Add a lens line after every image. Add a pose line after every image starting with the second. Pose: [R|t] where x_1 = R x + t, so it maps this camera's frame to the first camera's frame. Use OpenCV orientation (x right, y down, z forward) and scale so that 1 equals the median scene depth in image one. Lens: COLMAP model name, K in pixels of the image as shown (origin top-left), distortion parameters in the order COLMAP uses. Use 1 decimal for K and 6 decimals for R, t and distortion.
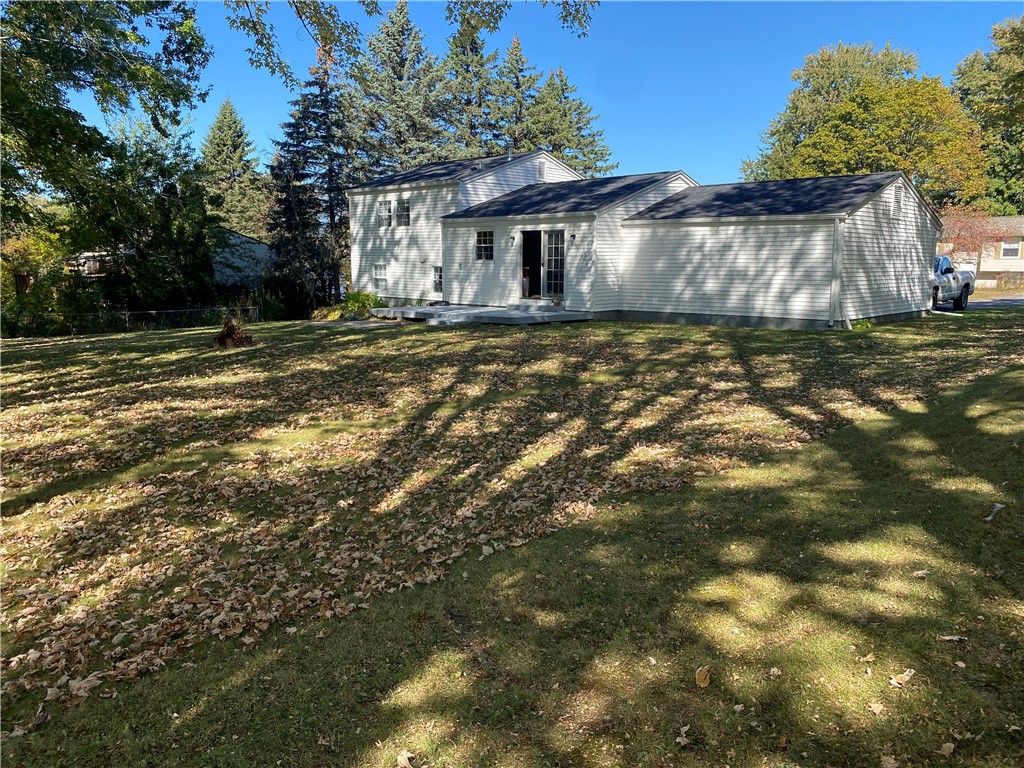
lens RADIAL K [[791.9, 0, 512.0], [0, 791.9, 384.0], [0, 0, 1]] dist [-0.002796, -0.001097]
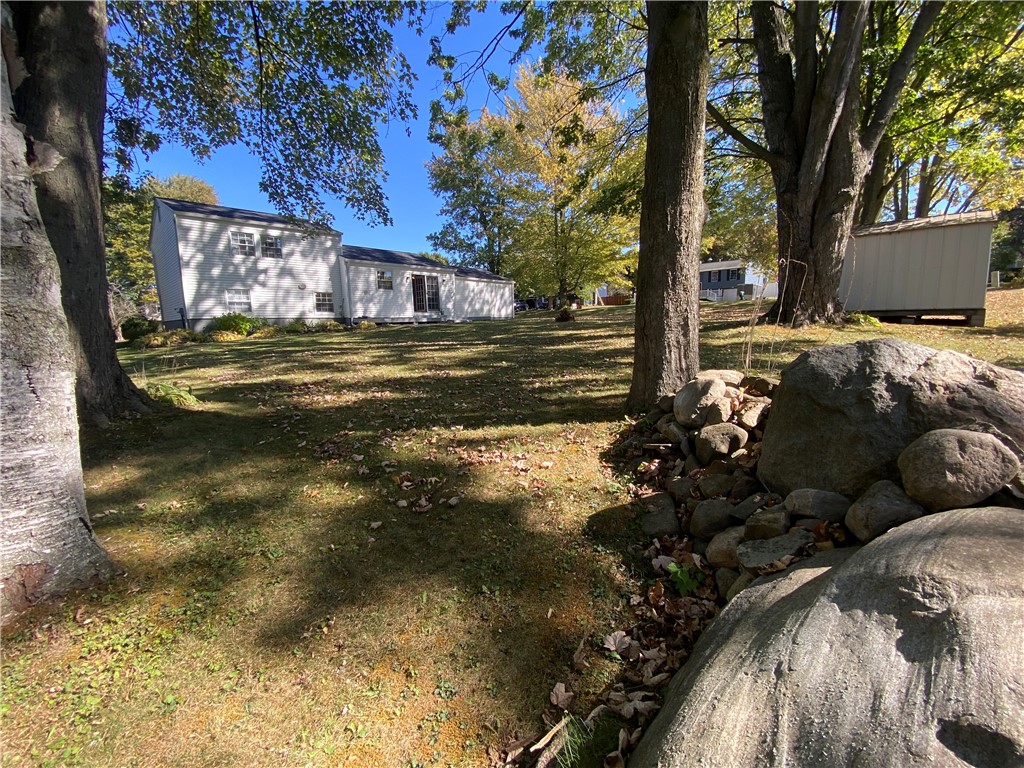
lens RADIAL K [[411.3, 0, 512.0], [0, 411.3, 384.0], [0, 0, 1]] dist [-0.049863, -0.000158]
pose [[-0.005569, -0.140925, 0.990005, -0.899480], [0.176719, 0.974299, 0.139684, -0.039921], [-0.984246, 0.175731, 0.019478, 0.774965]]
